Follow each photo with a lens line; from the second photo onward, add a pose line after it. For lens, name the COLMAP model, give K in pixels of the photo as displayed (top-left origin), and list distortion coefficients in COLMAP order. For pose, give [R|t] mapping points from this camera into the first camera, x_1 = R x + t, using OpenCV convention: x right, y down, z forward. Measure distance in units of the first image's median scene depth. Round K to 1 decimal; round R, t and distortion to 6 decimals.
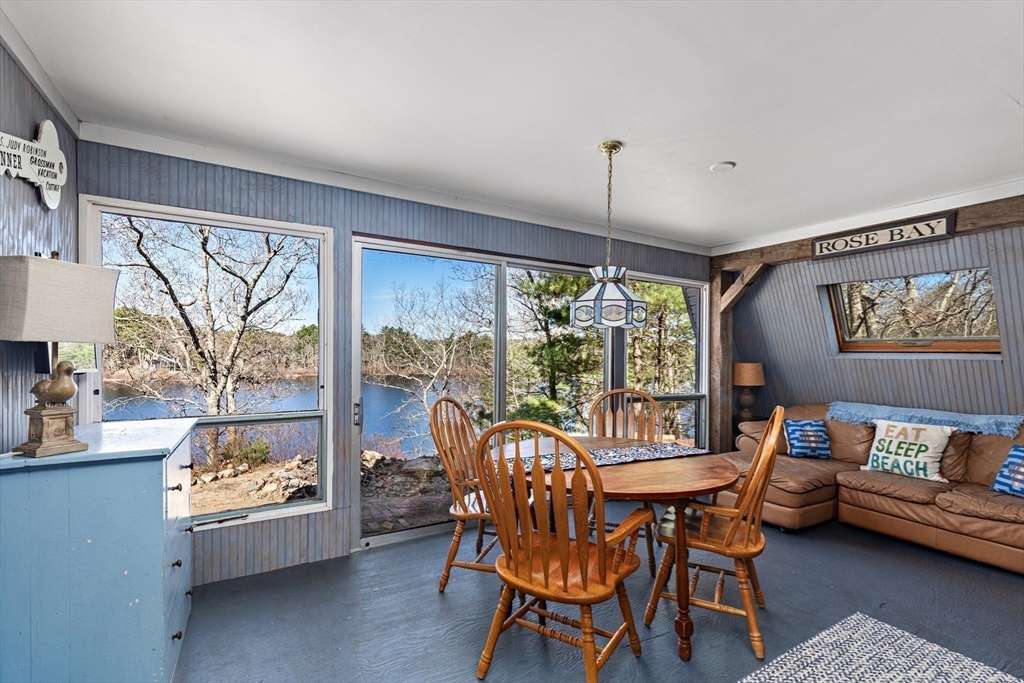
lens RADIAL K [[457.9, 0, 516.0], [0, 457.9, 348.6], [0, 0, 1]] dist [0.002429, -0.000754]
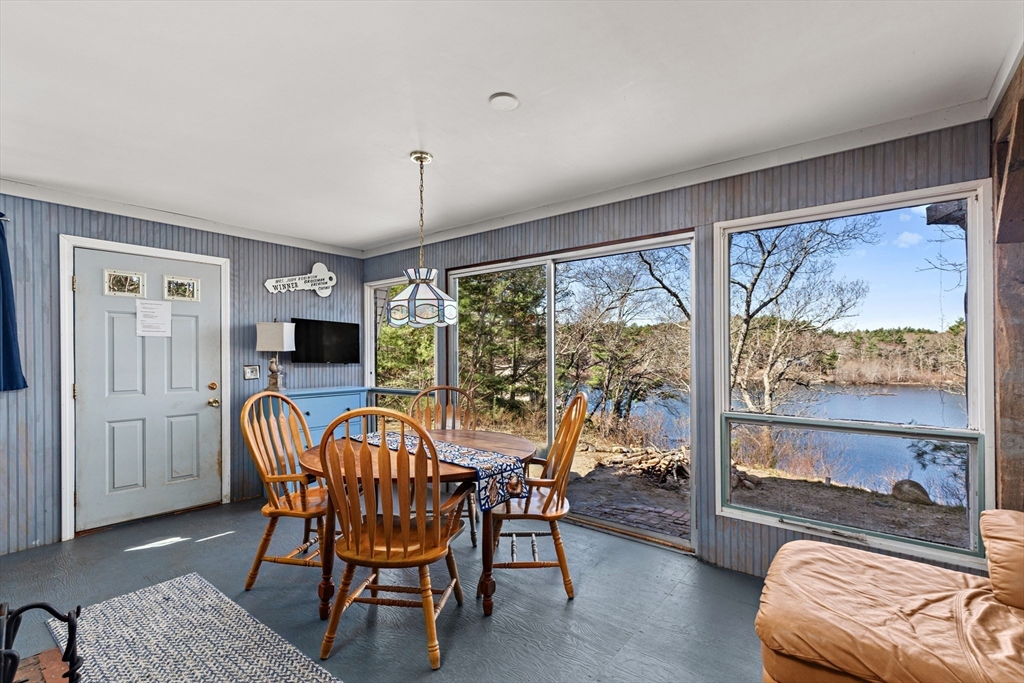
lens RADIAL K [[455.0, 0, 512.0], [0, 455.0, 341.5], [0, 0, 1]] dist [0.002191, 0.000031]
pose [[0.341561, -0.032556, -0.939296, 0.841820], [0.014093, 0.999465, -0.029516, 0.015484], [0.939754, -0.003156, 0.341837, 0.558708]]
